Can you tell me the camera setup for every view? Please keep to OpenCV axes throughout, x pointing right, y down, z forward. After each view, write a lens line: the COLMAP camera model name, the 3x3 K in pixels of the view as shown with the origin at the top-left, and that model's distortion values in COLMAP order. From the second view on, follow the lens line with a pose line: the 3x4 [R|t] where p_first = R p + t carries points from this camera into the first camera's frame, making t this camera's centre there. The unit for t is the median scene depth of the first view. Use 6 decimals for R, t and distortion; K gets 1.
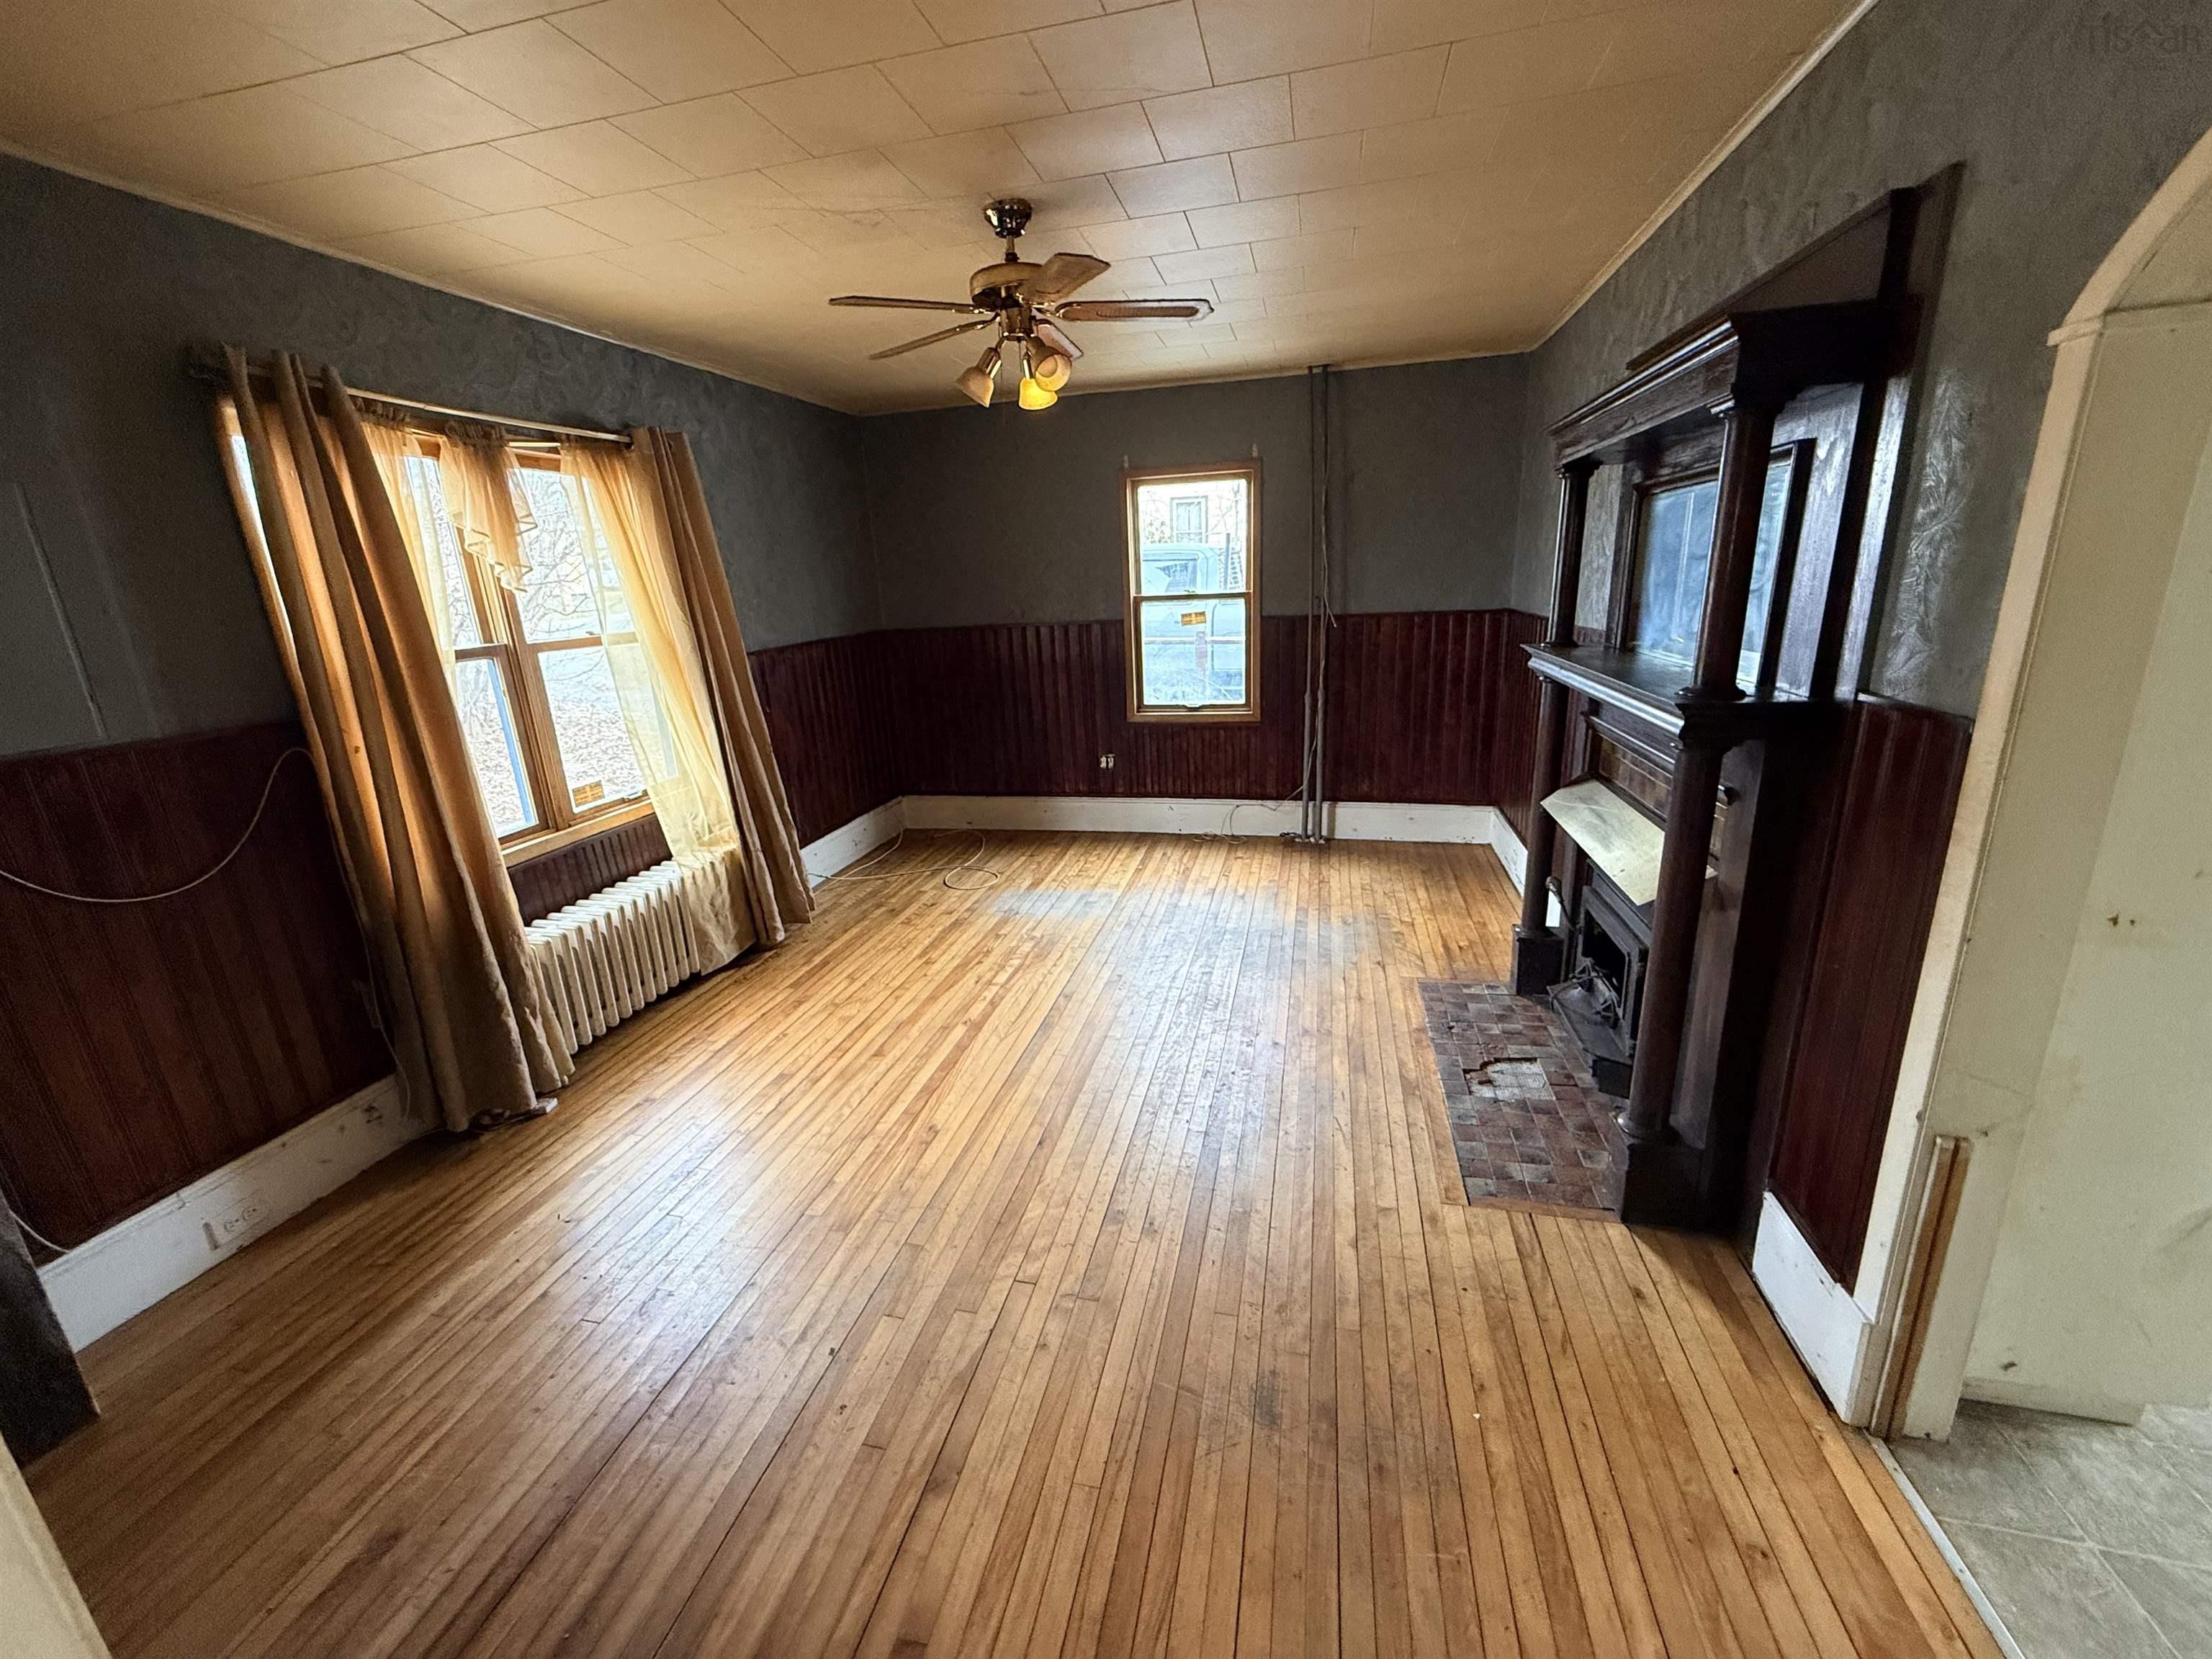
lens RADIAL K [[883.7, 0, 1102.8], [0, 883.7, 820.5], [0, 0, 1]] dist [-0.000262, -0.000095]
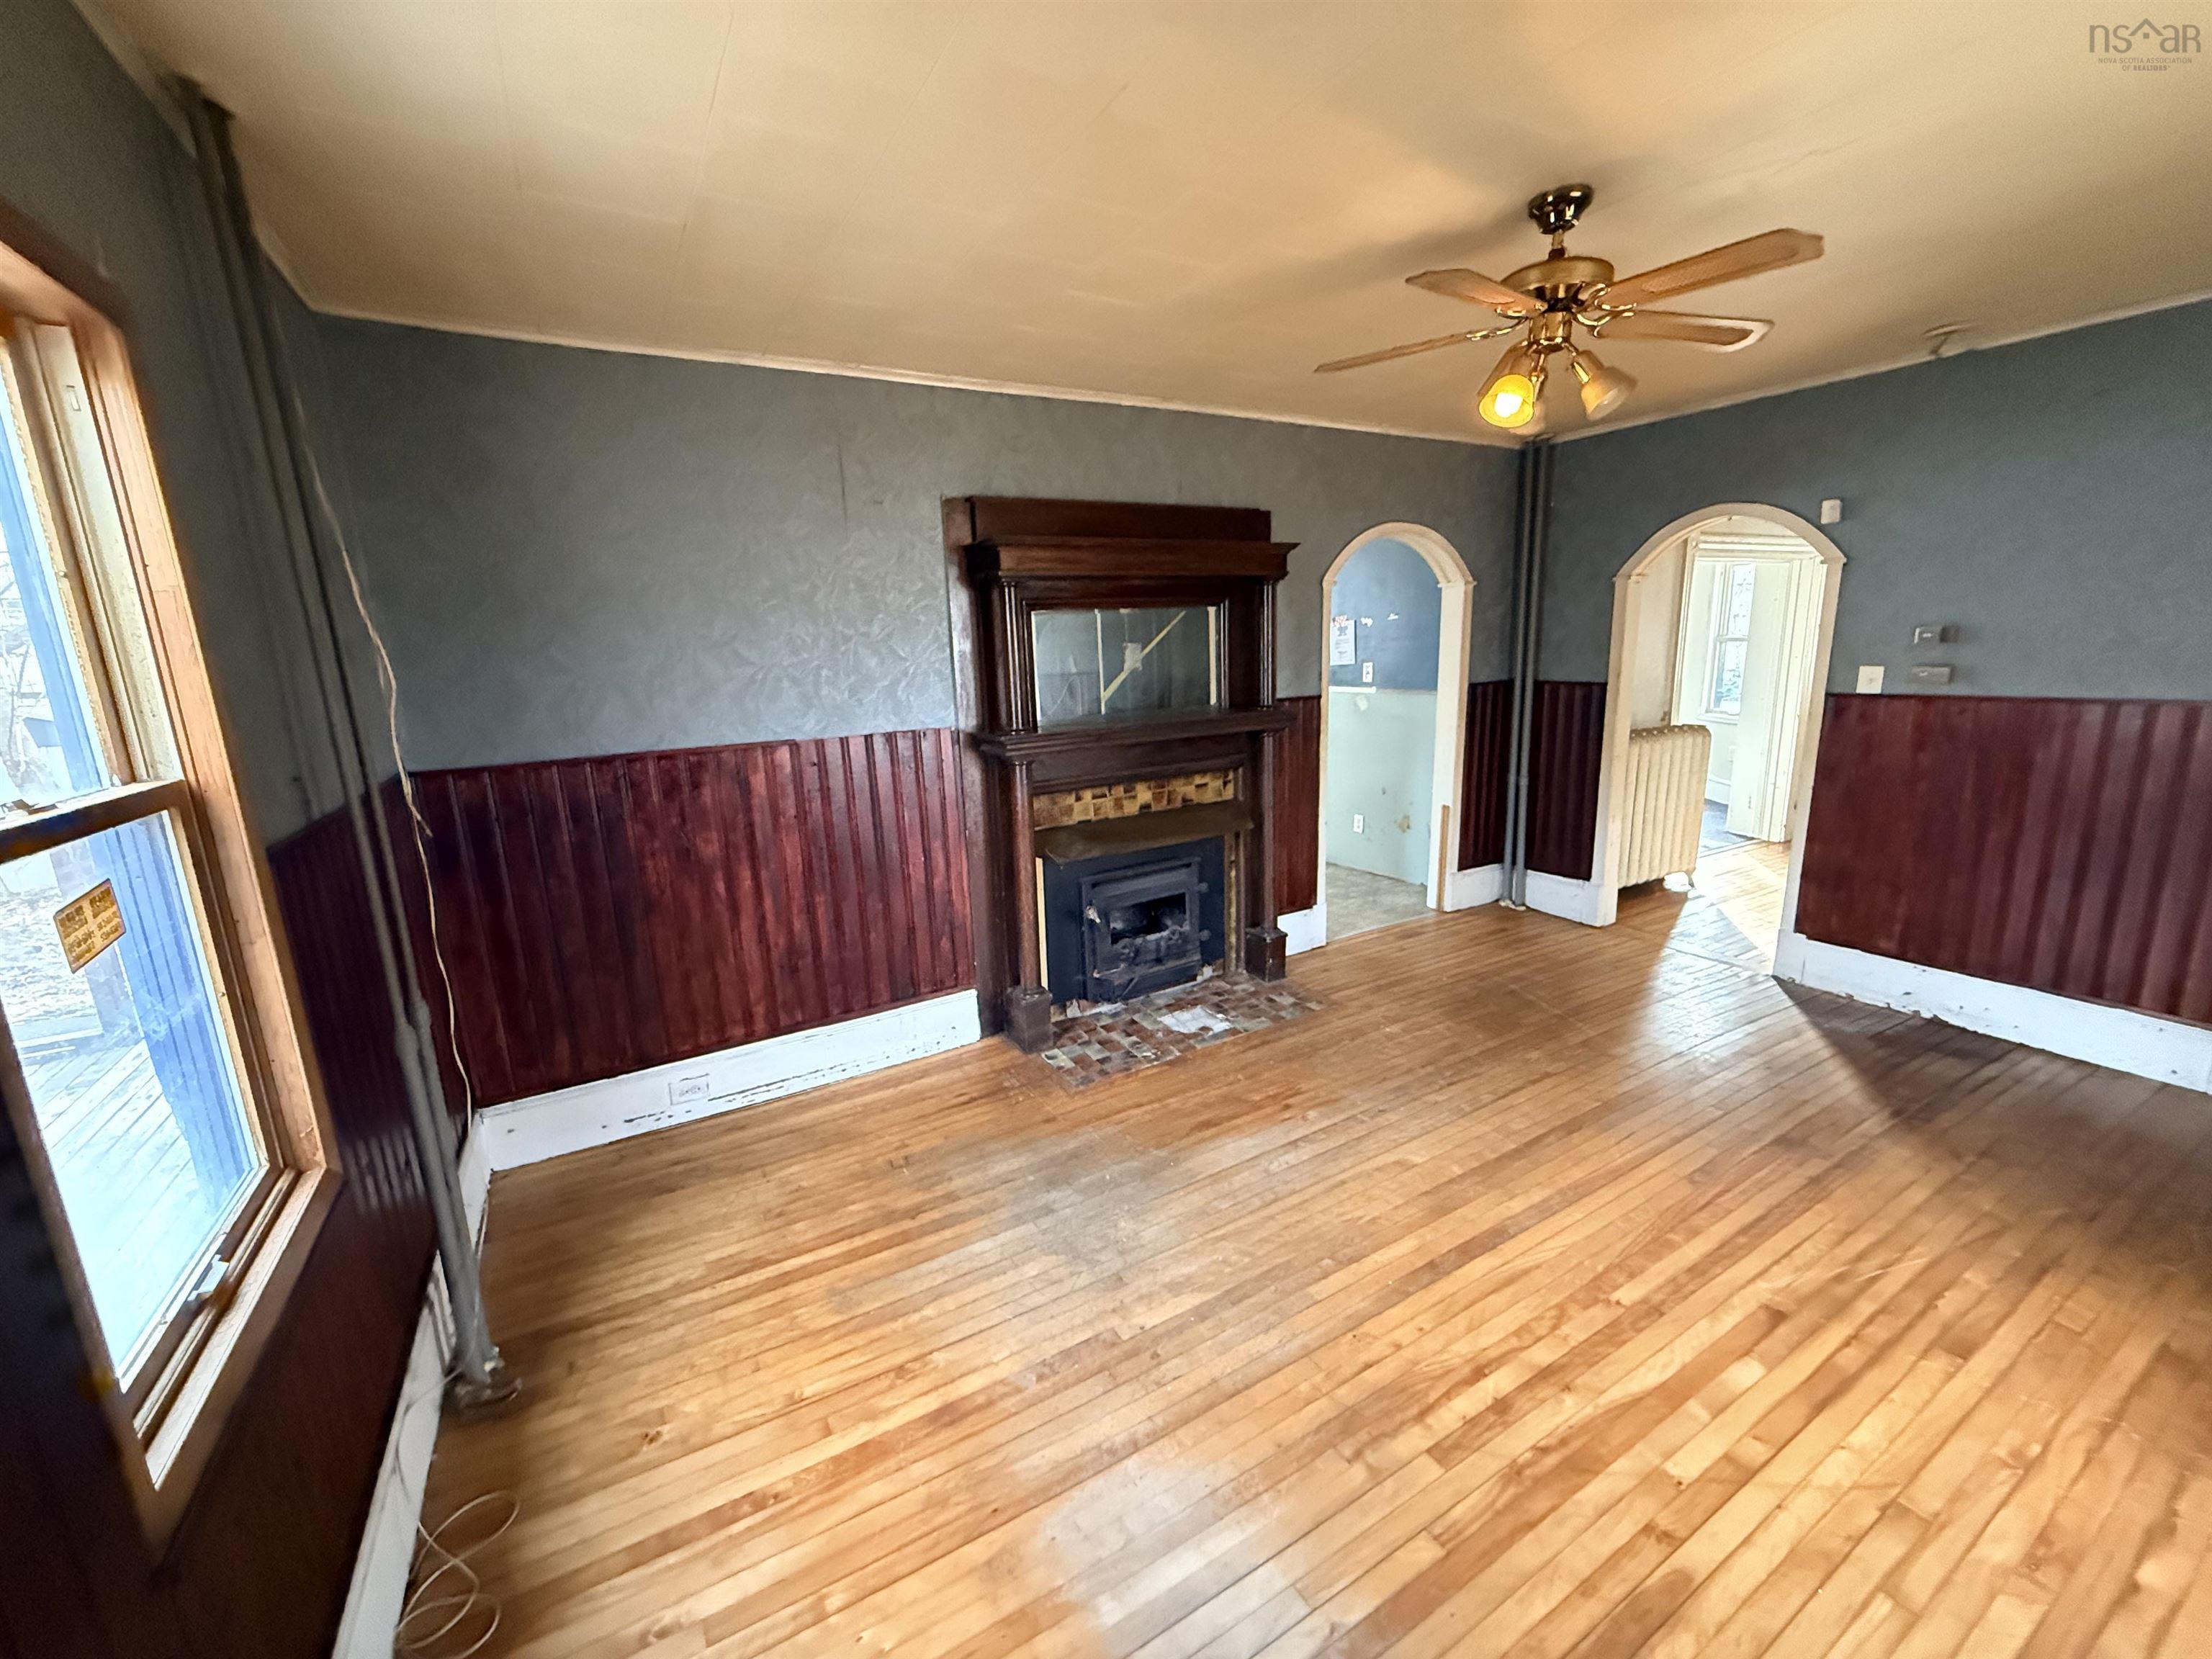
lens RADIAL K [[883.7, 0, 1104.9], [0, 883.7, 832.1], [0, 0, 1]] dist [-0.000262, -0.000095]
pose [[-0.693413, -0.079101, 0.716186, -0.333902], [0.260451, 0.899234, 0.351488, -0.408092], [-0.671821, 0.430258, -0.602938, 1.506994]]
